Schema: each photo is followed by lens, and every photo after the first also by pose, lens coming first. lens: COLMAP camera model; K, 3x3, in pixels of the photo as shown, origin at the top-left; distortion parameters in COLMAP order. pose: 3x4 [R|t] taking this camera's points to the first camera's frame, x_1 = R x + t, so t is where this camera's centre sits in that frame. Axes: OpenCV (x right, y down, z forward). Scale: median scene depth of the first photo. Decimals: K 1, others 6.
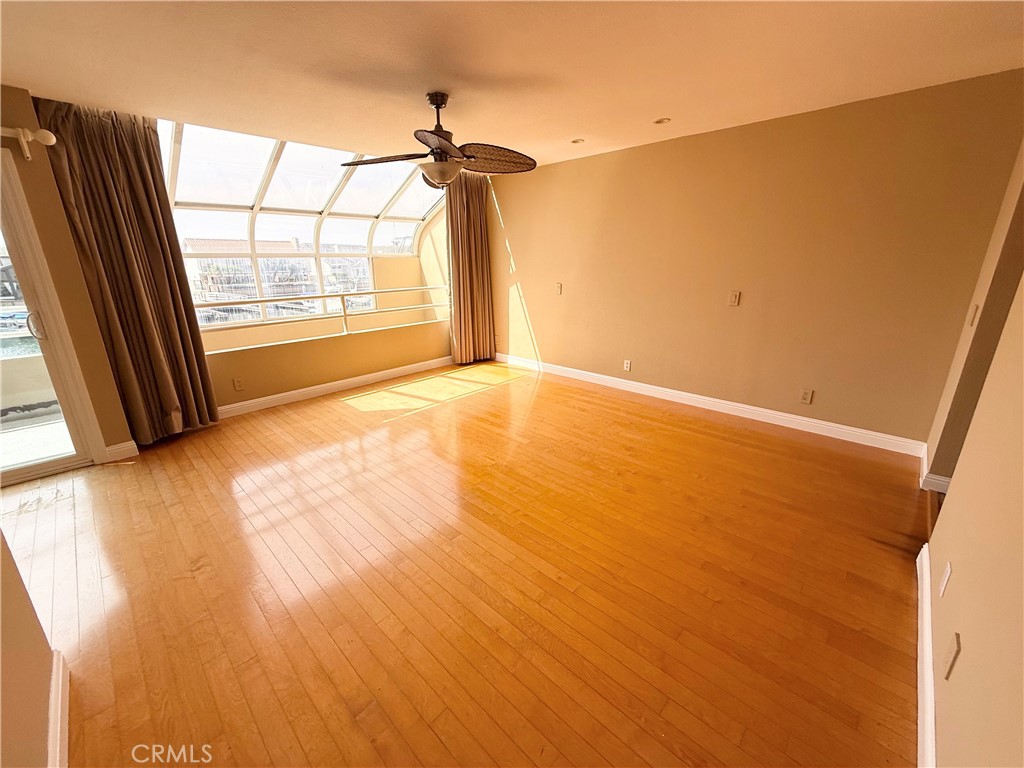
lens RADIAL K [[407.9, 0, 510.2], [0, 407.9, 382.0], [0, 0, 1]] dist [-0.000135, 0.000335]
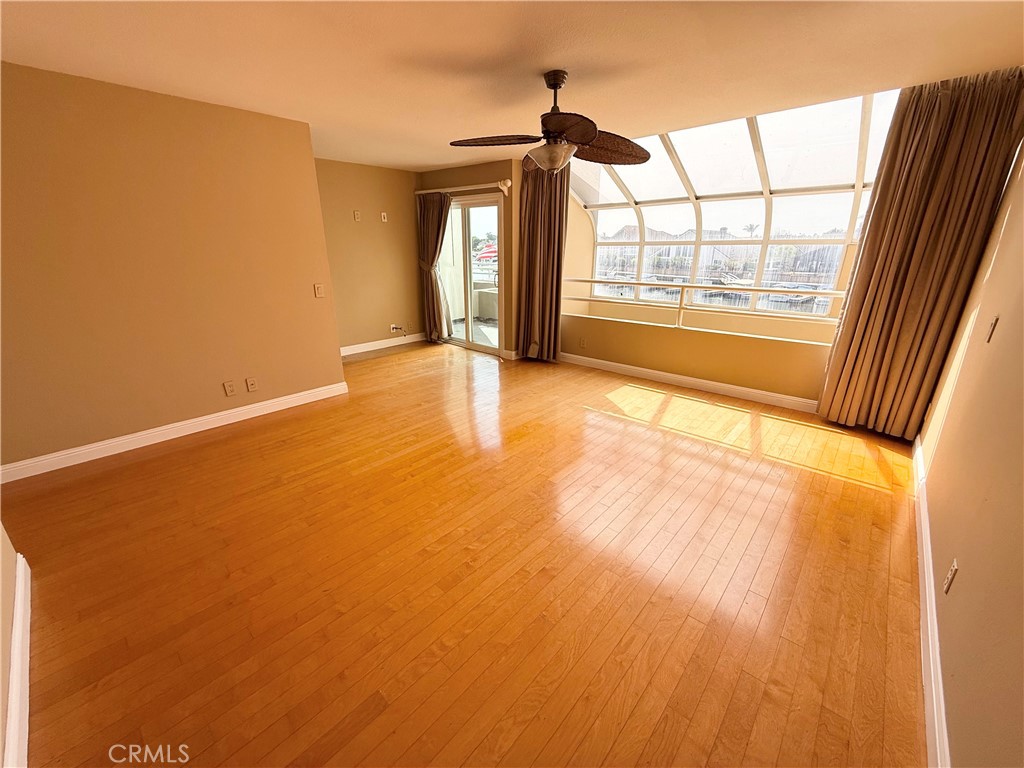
lens RADIAL K [[407.9, 0, 508.2], [0, 407.9, 383.1], [0, 0, 1]] dist [-0.000135, 0.000335]
pose [[0.024039, 0.323805, -0.945818, 0.552777], [-0.285399, 0.908942, 0.303927, -0.184722], [0.958107, 0.262630, 0.114264, 0.578866]]
